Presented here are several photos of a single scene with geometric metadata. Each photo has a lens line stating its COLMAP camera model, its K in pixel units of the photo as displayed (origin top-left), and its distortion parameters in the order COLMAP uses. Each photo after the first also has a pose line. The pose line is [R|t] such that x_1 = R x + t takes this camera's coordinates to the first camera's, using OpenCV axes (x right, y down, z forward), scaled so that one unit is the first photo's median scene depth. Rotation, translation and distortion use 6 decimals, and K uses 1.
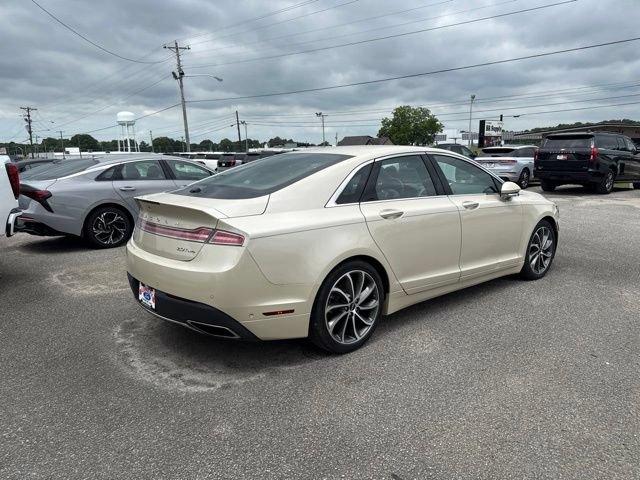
lens RADIAL K [[452.8, 0, 329.2], [0, 452.8, 248.3], [0, 0, 1]] dist [0.048374, -0.060461]
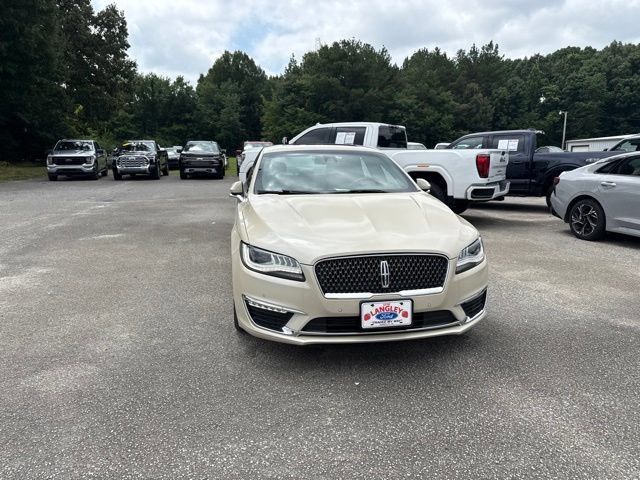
lens RADIAL K [[455.2, 0, 324.6], [0, 455.2, 237.1], [0, 0, 1]] dist [0.024612, -0.030275]
pose [[-0.524063, 0.165127, -0.835518, 0.747145], [-0.159574, 0.944613, 0.286778, -0.226733], [0.836596, 0.283617, -0.468687, 1.094437]]
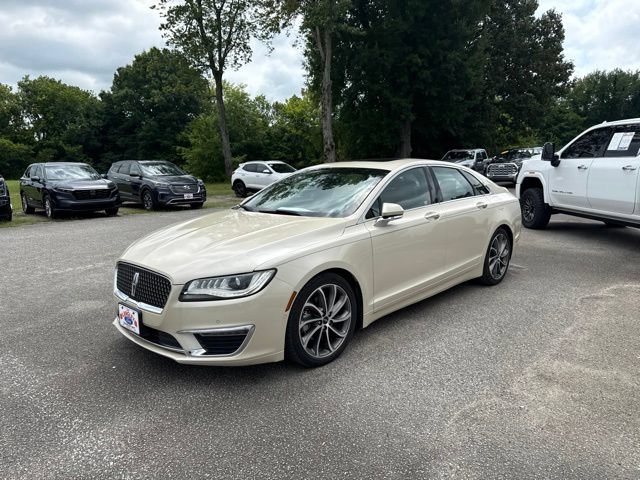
lens RADIAL K [[452.8, 0, 324.6], [0, 452.8, 243.6], [0, 0, 1]] dist [0.048374, -0.060461]
pose [[-0.996422, 0.042830, -0.072855, 0.208099], [0.013575, 0.931986, 0.362241, -0.291919], [0.083414, 0.359956, -0.929233, 1.397585]]
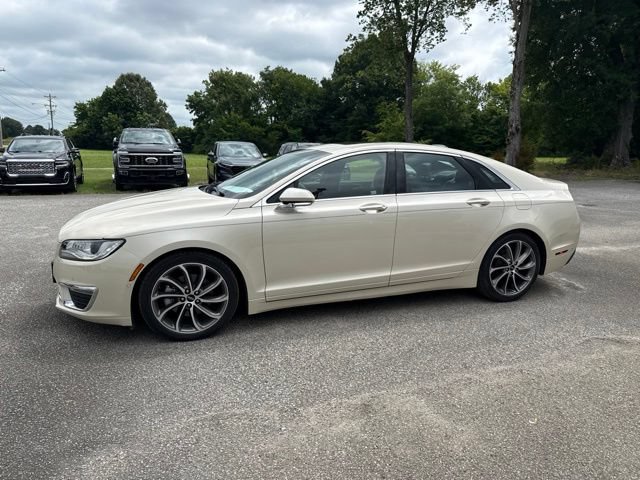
lens RADIAL K [[455.2, 0, 324.8], [0, 455.2, 243.0], [0, 0, 1]] dist [0.024612, -0.030275]
pose [[-0.929804, -0.075724, 0.360180, -0.138350], [0.069208, 0.925178, 0.373171, -0.268570], [-0.361489, 0.371903, -0.854993, 1.322642]]
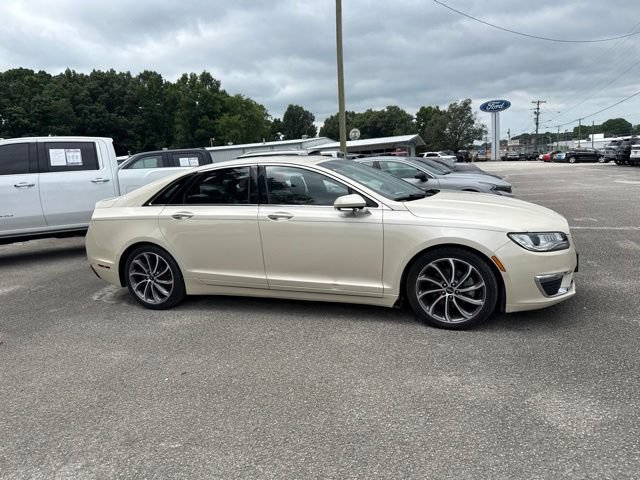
lens RADIAL K [[452.8, 0, 322.9], [0, 452.8, 243.9], [0, 0, 1]] dist [0.048374, -0.060461]
pose [[0.491541, 0.137869, -0.859872, 0.741588], [-0.121151, 0.988613, 0.089256, -0.081825], [0.862386, 0.060301, 0.502646, 0.357569]]
